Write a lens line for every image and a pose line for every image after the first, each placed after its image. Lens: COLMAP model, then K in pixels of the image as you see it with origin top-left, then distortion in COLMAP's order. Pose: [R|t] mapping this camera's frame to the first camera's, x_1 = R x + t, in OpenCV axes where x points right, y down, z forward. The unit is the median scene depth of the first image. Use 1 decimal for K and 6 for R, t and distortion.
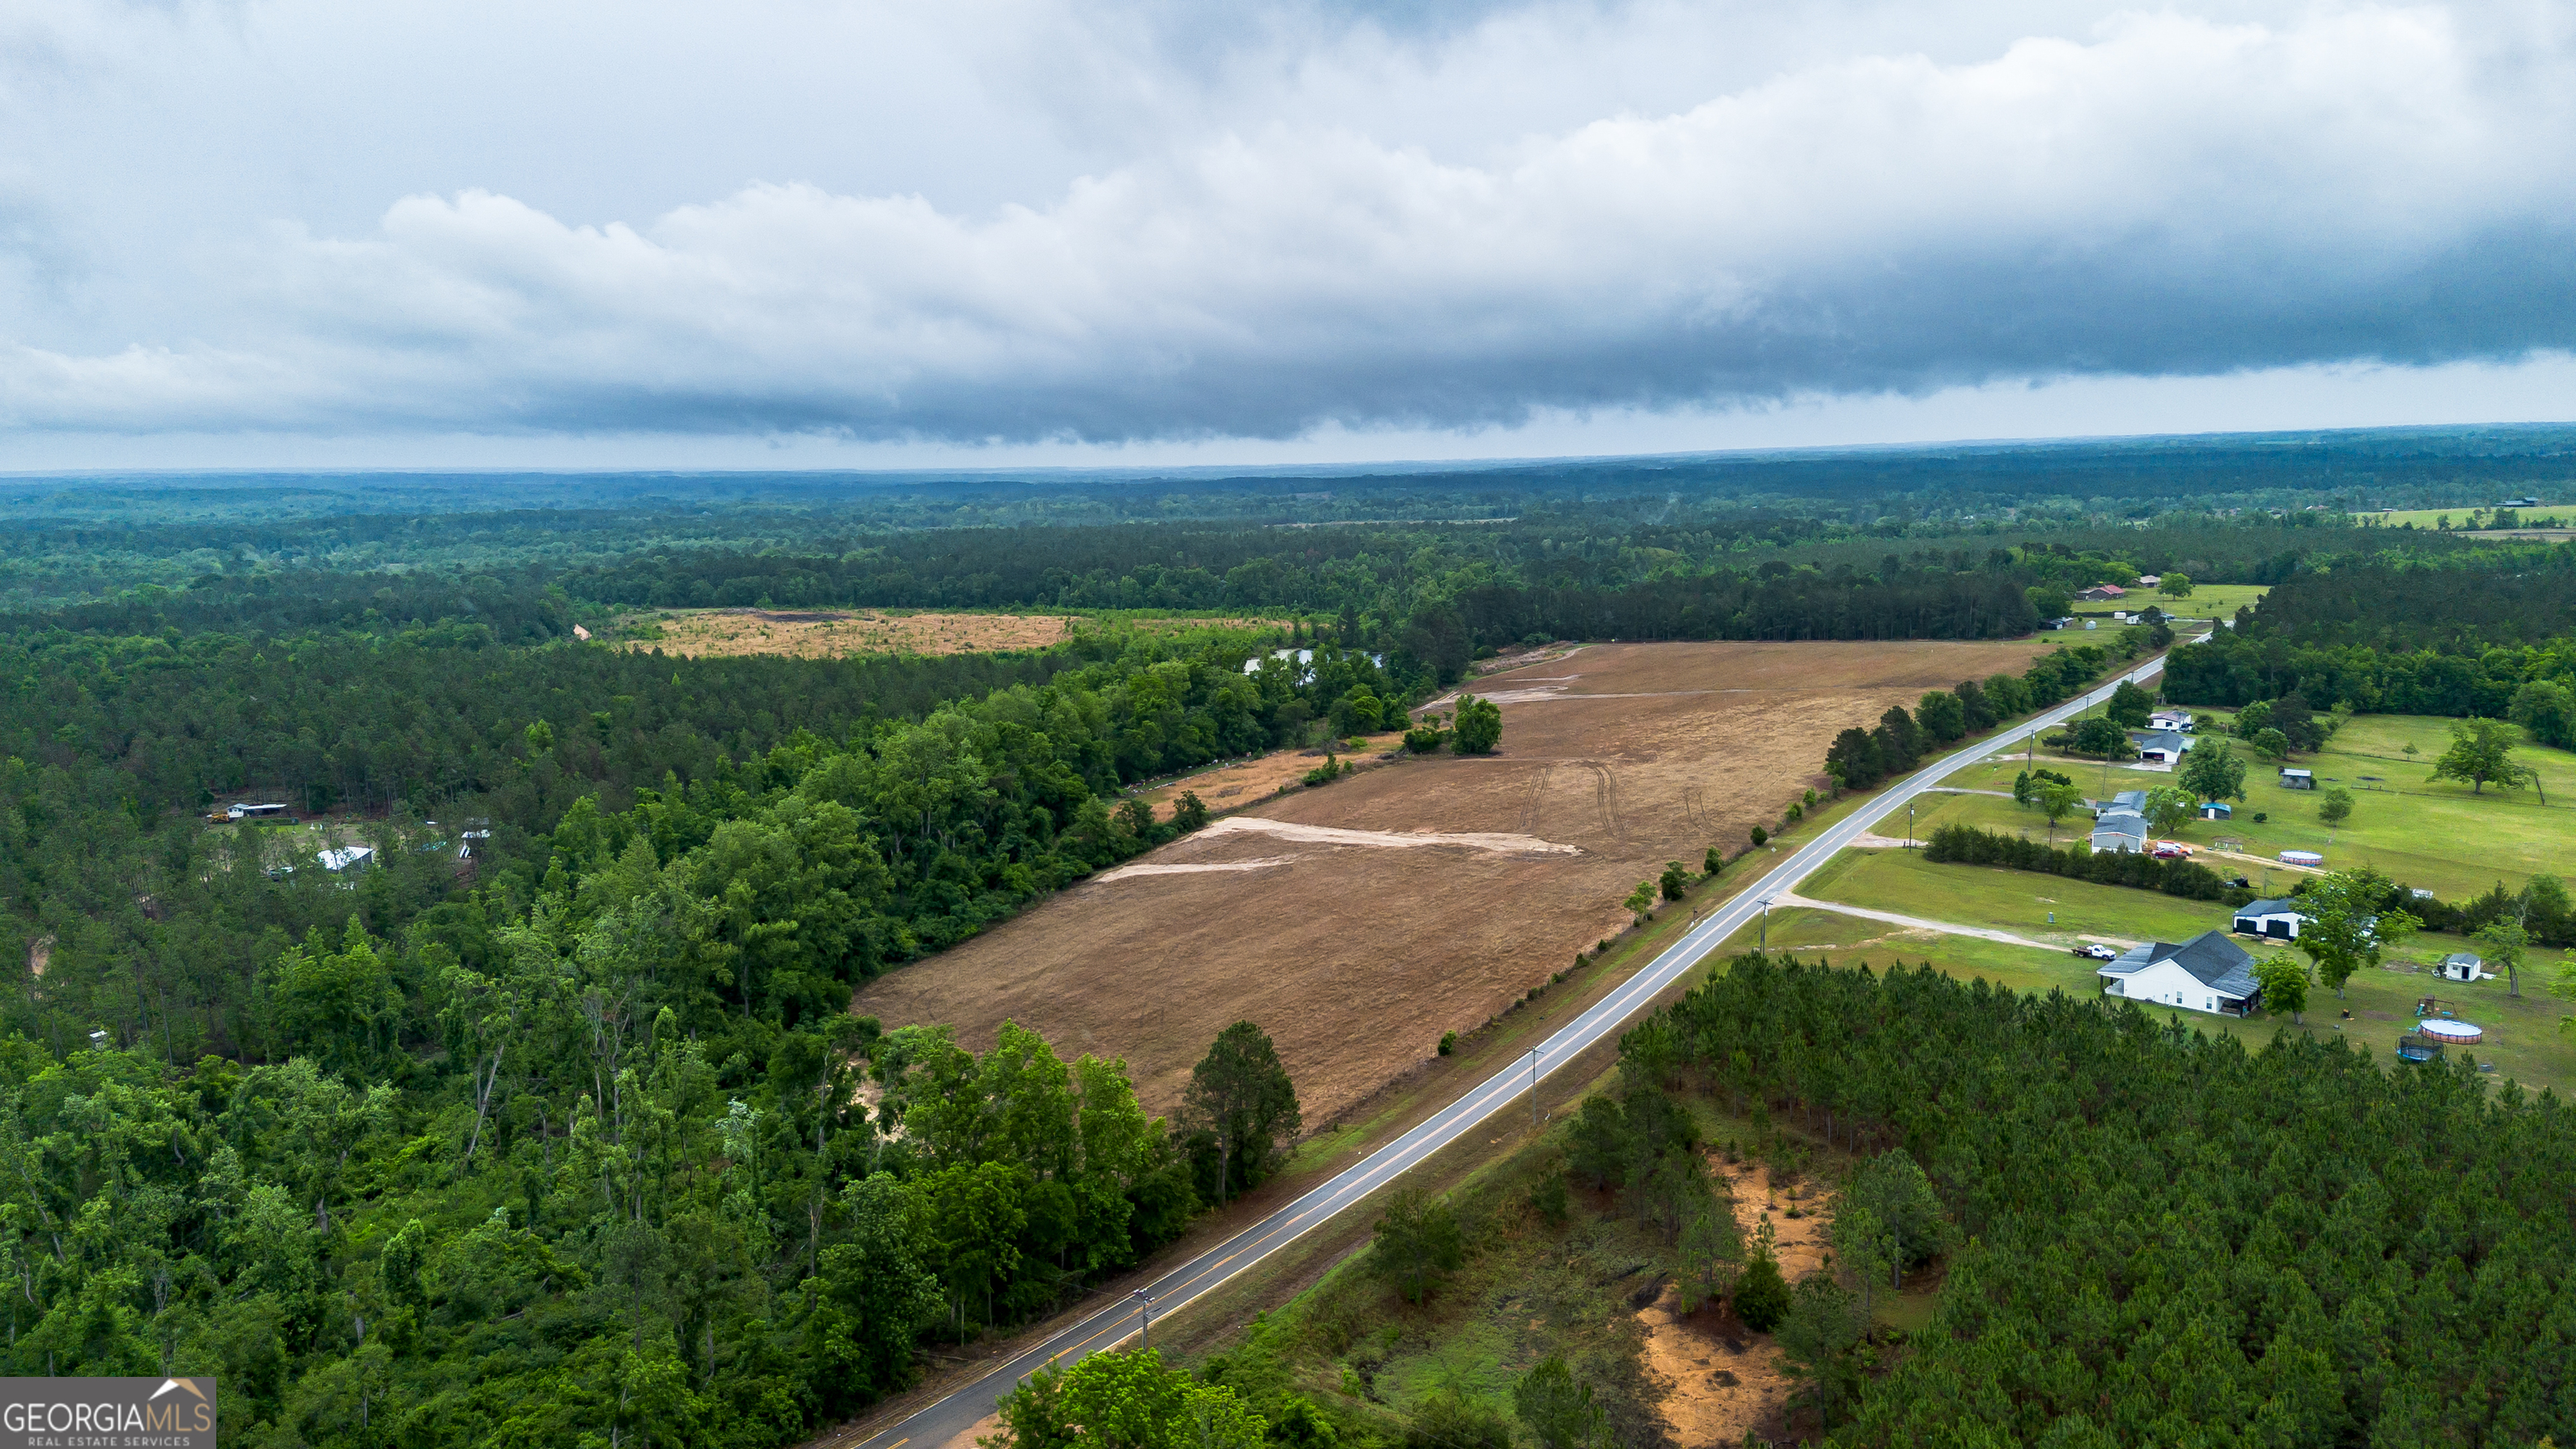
lens RADIAL K [[1778.4, 0, 1293.6], [0, 1778.4, 740.1], [0, 0, 1]] dist [0.323332, -0.346700]
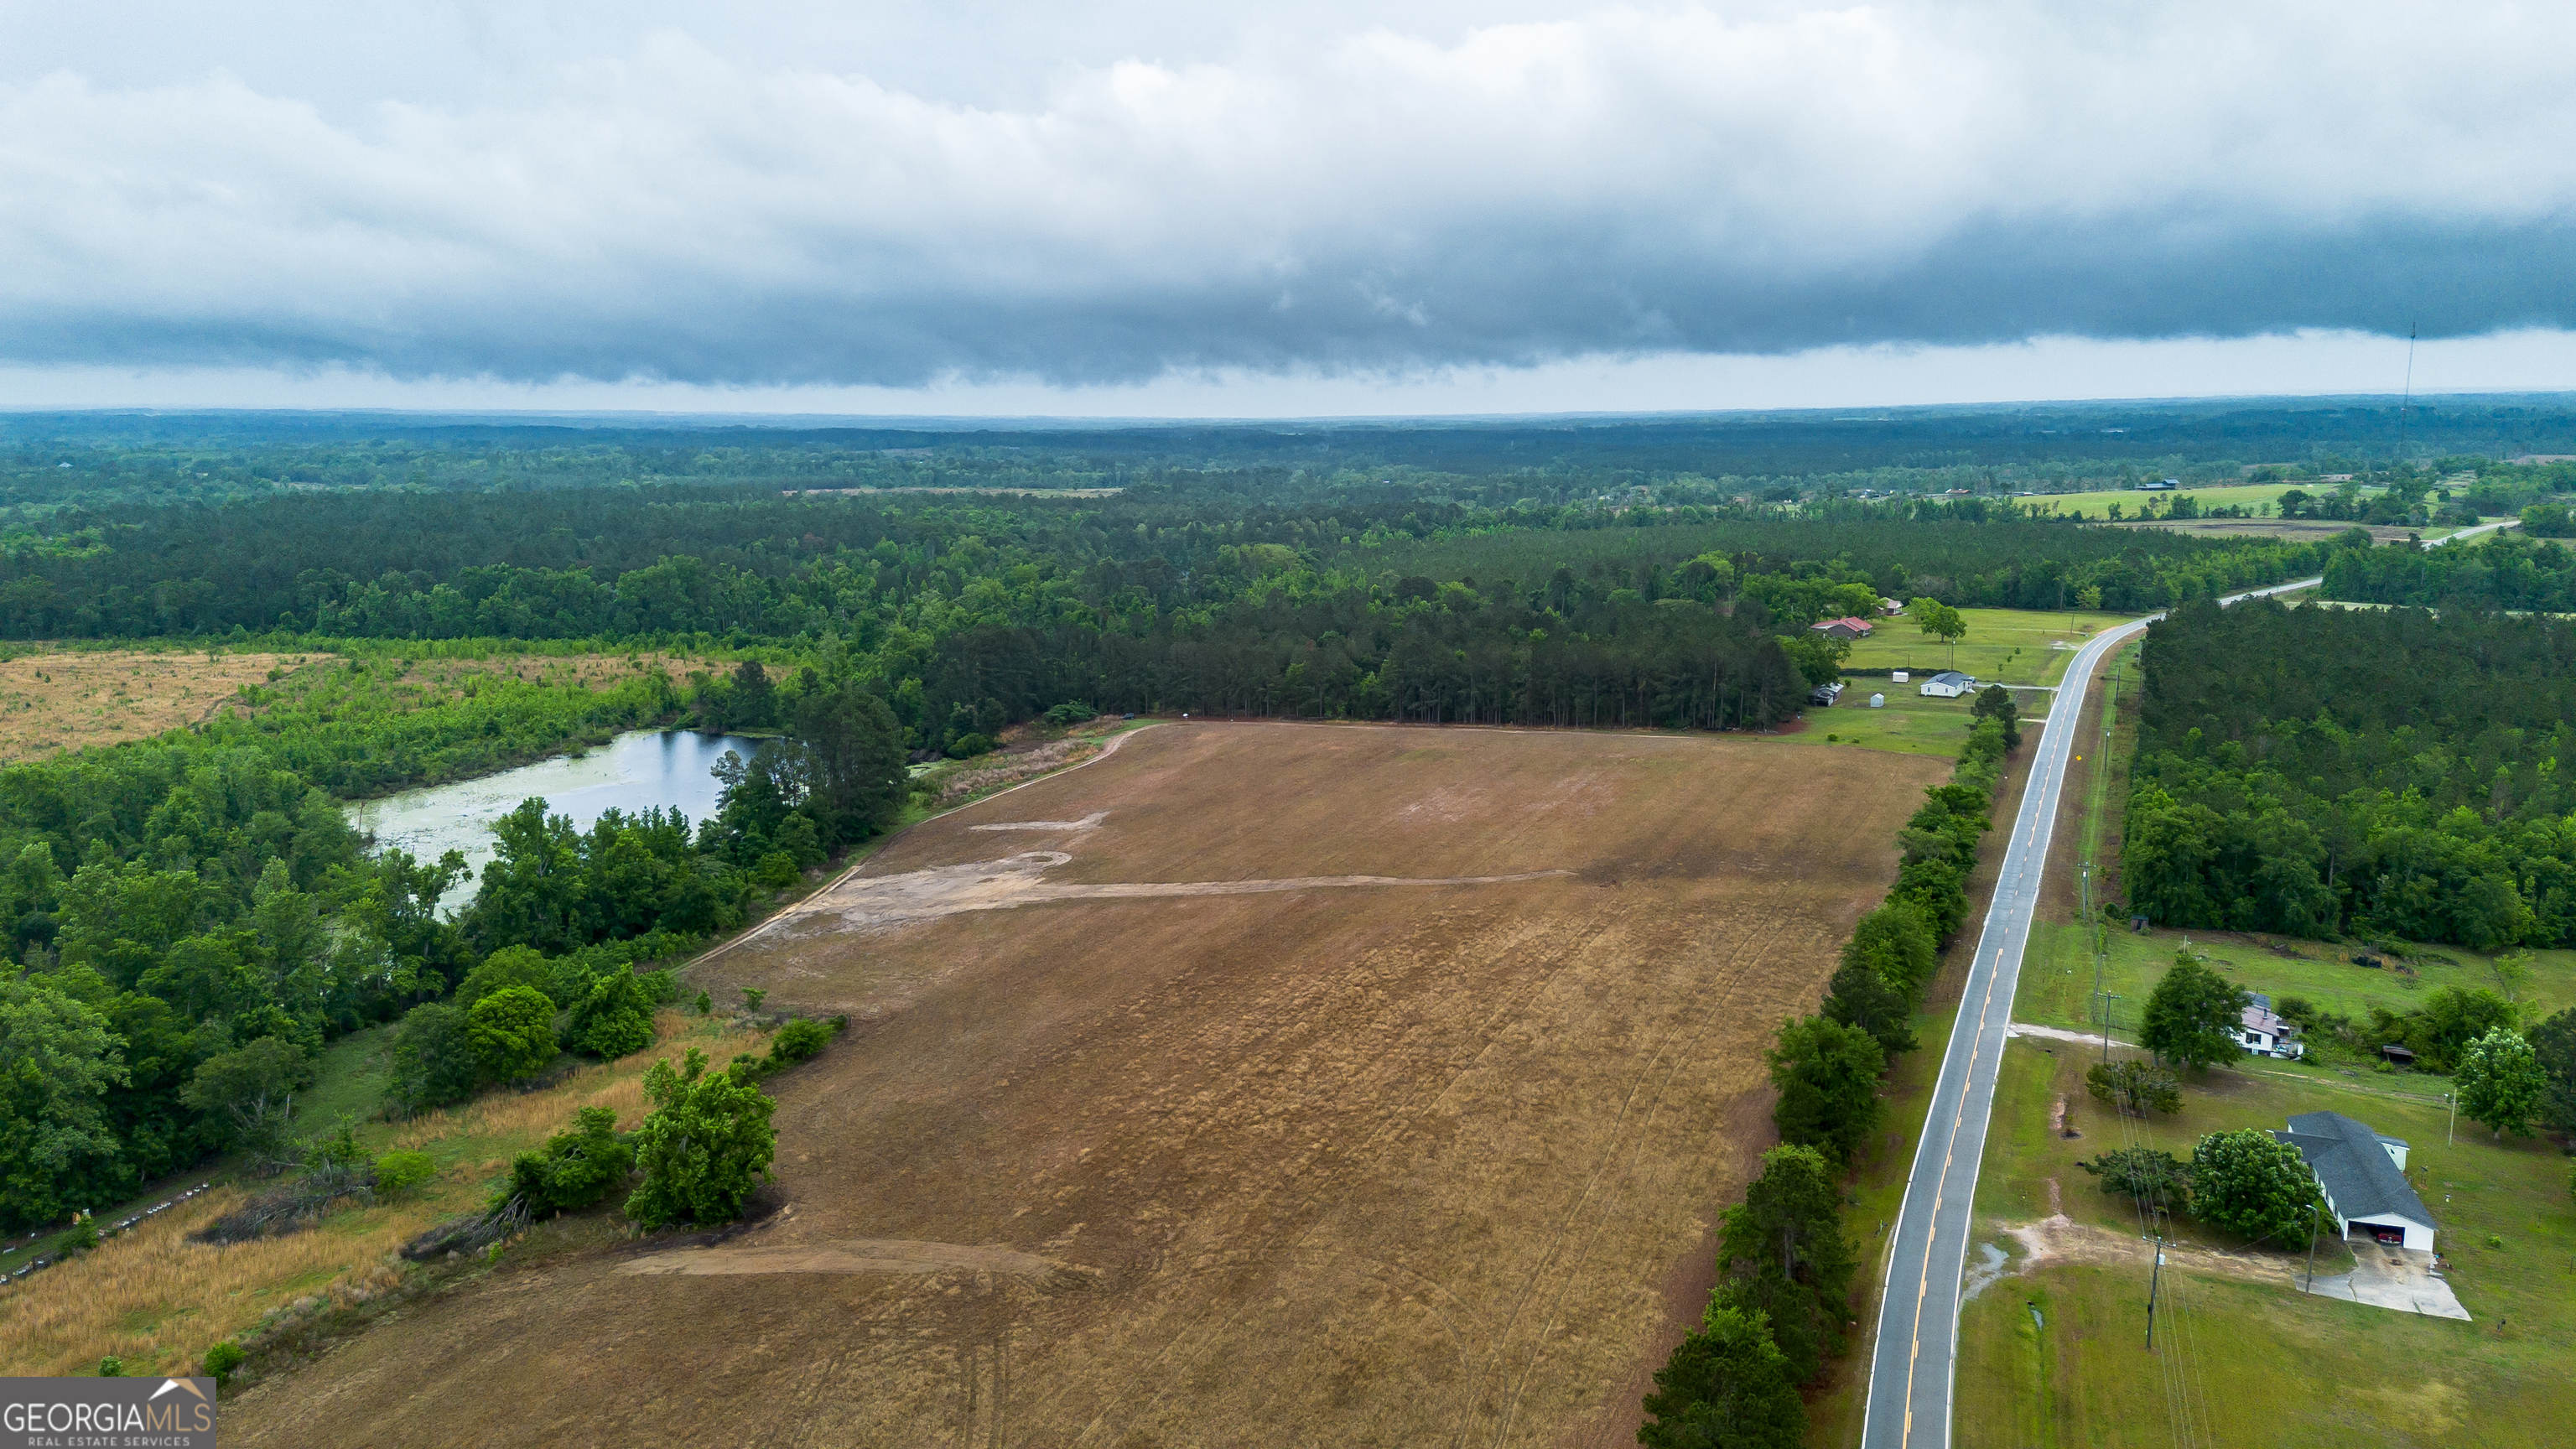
lens RADIAL K [[1773.2, 0, 1292.4], [0, 1773.2, 745.1], [0, 0, 1]] dist [0.321251, -0.334421]
pose [[0.981068, -0.021840, 0.192426, 0.150624], [0.016886, 0.999483, 0.027347, -0.098825], [-0.192924, -0.023580, 0.980930, 0.601853]]
